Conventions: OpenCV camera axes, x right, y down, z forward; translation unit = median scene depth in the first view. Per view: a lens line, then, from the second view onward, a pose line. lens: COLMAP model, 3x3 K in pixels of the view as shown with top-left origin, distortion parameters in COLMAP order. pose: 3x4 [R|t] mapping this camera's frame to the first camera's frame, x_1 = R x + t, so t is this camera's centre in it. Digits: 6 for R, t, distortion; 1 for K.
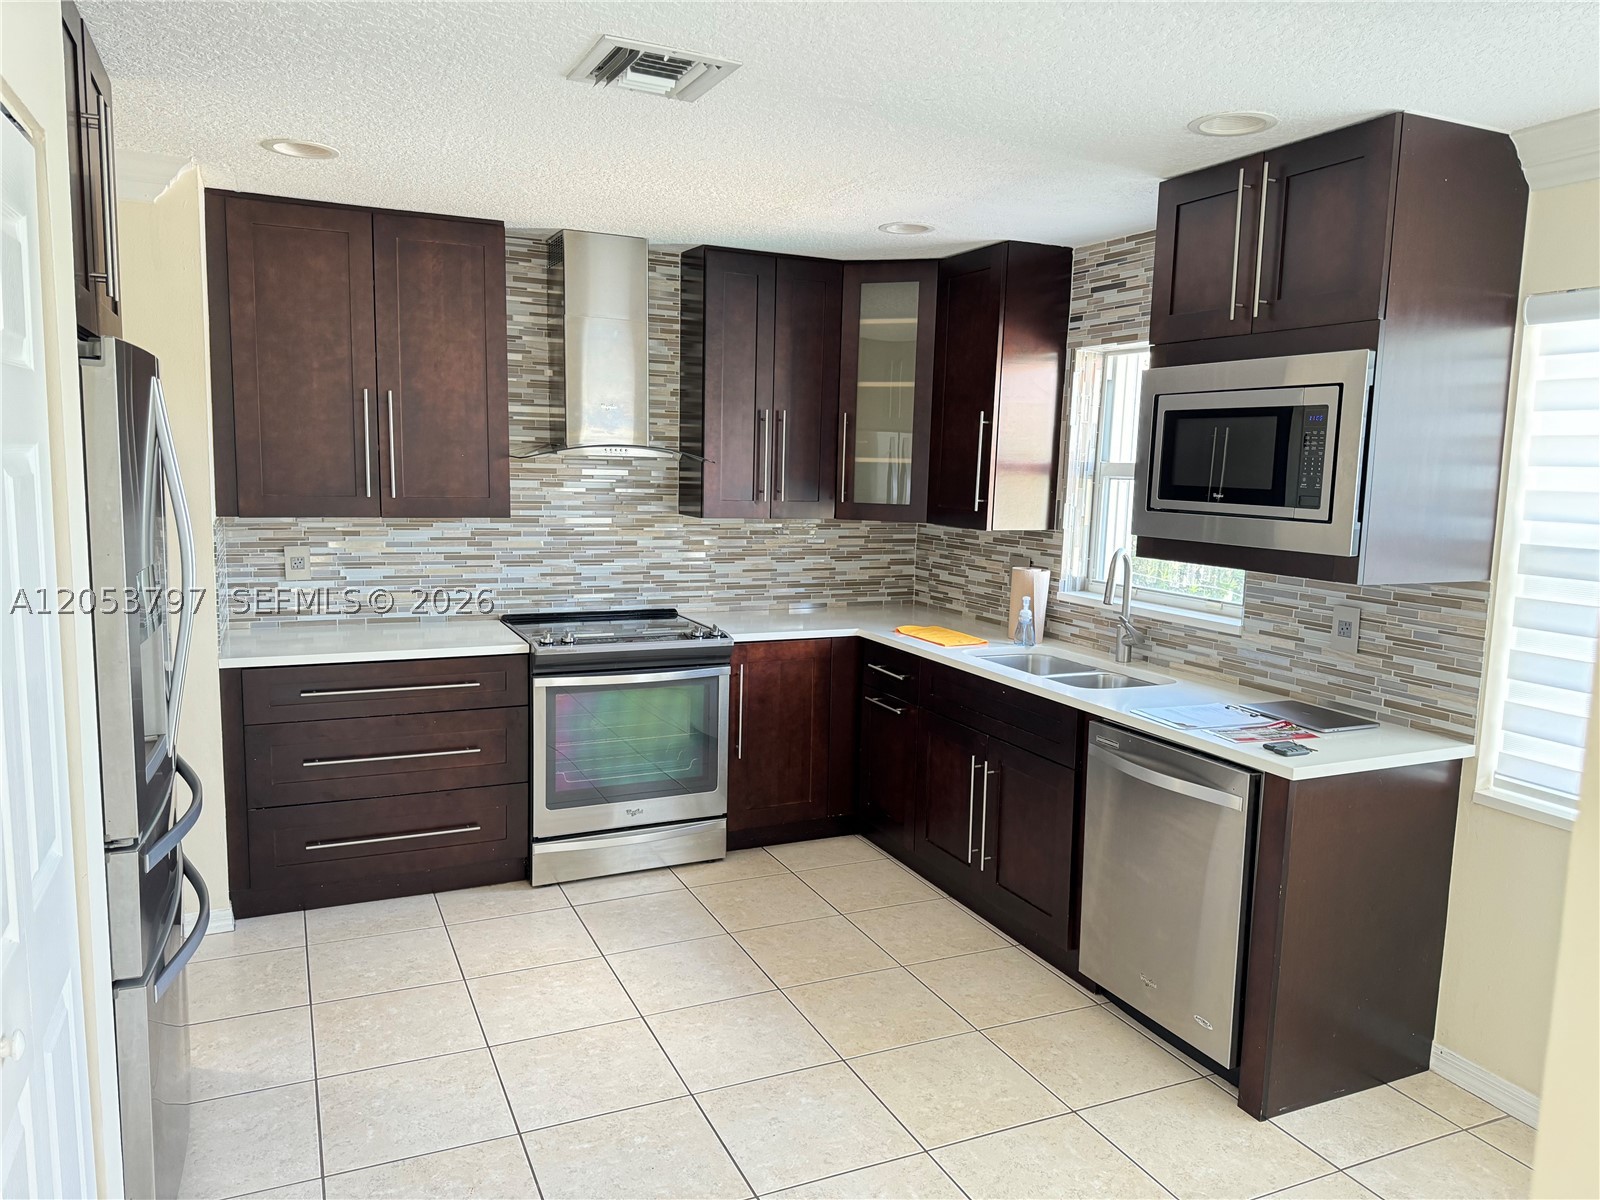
lens RADIAL K [[1124.2, 0, 800.0], [0, 1124.2, 600.0], [0, 0, 1]] dist [0.089682, -0.127587]
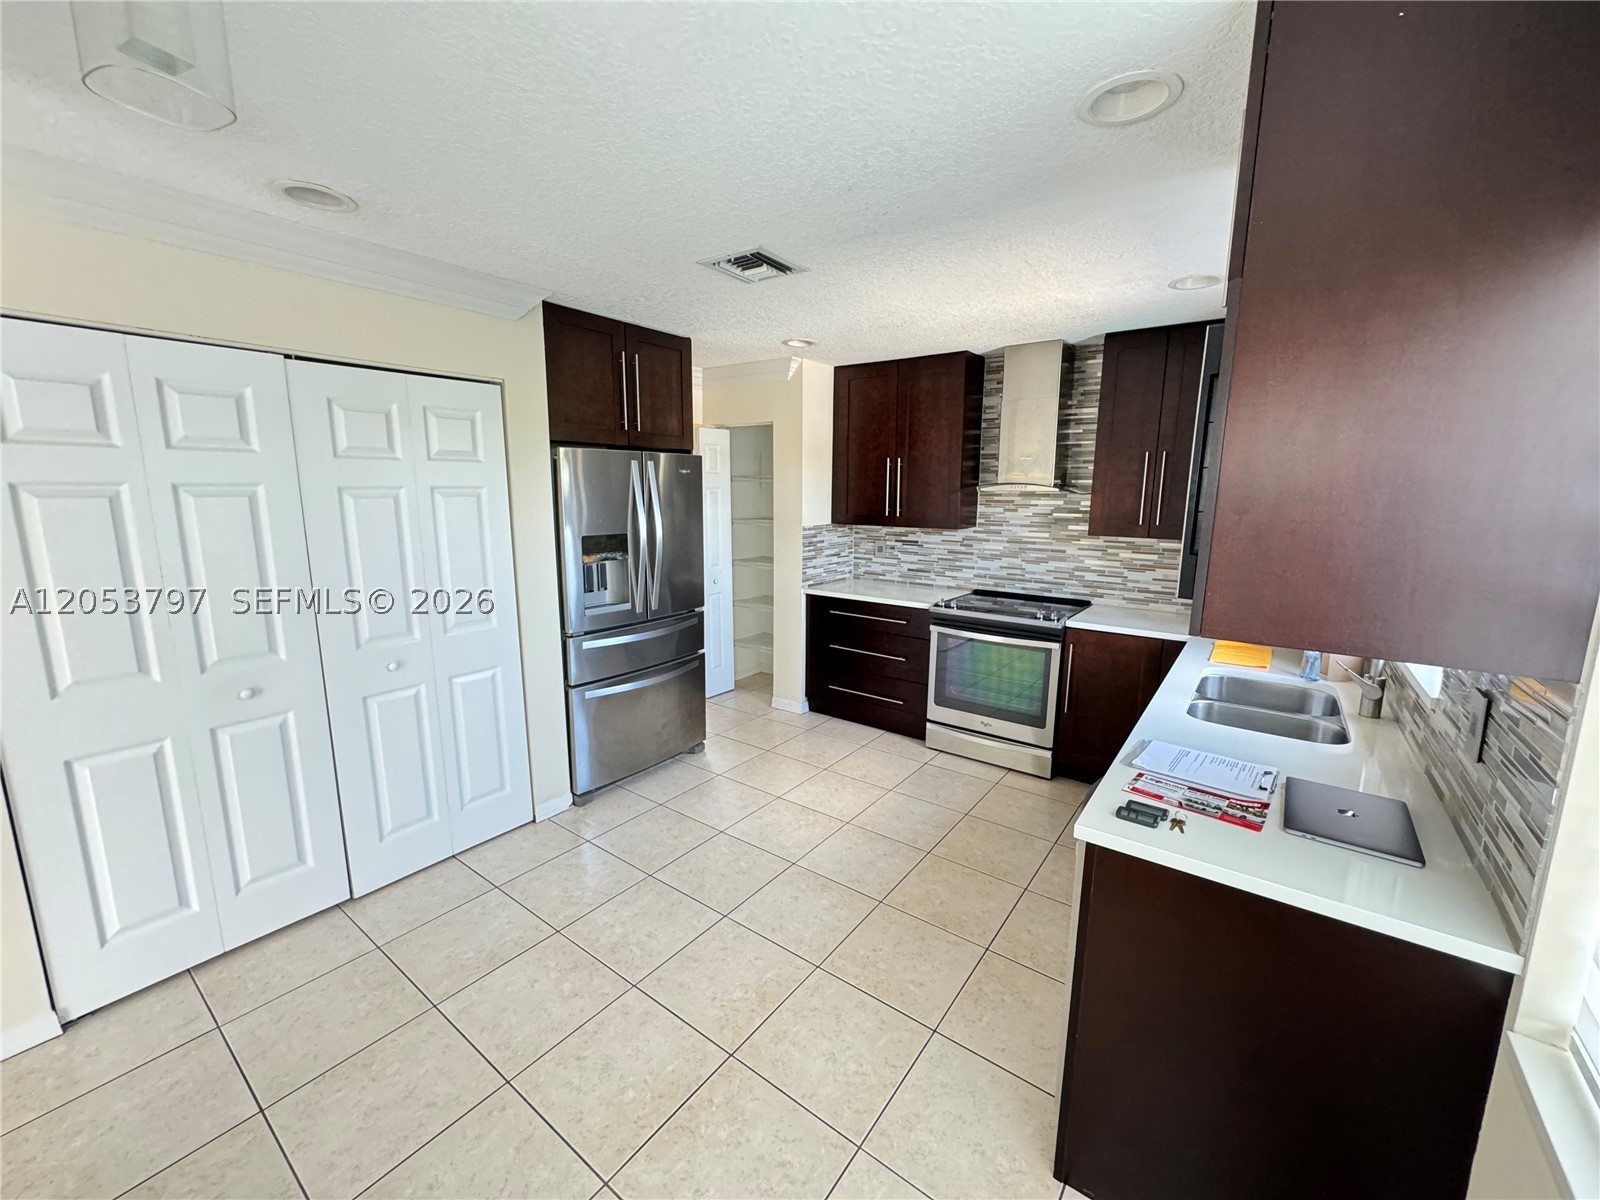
lens RADIAL K [[638.0, 0, 800.0], [0, 638.0, 600.0], [0, 0, 1]] dist [0.000719, 0.000063]
pose [[0.469380, 0.132425, -0.873010, 0.782557], [-0.101952, 0.990206, 0.095387, -0.060890], [0.877091, 0.044232, 0.478284, 0.589425]]
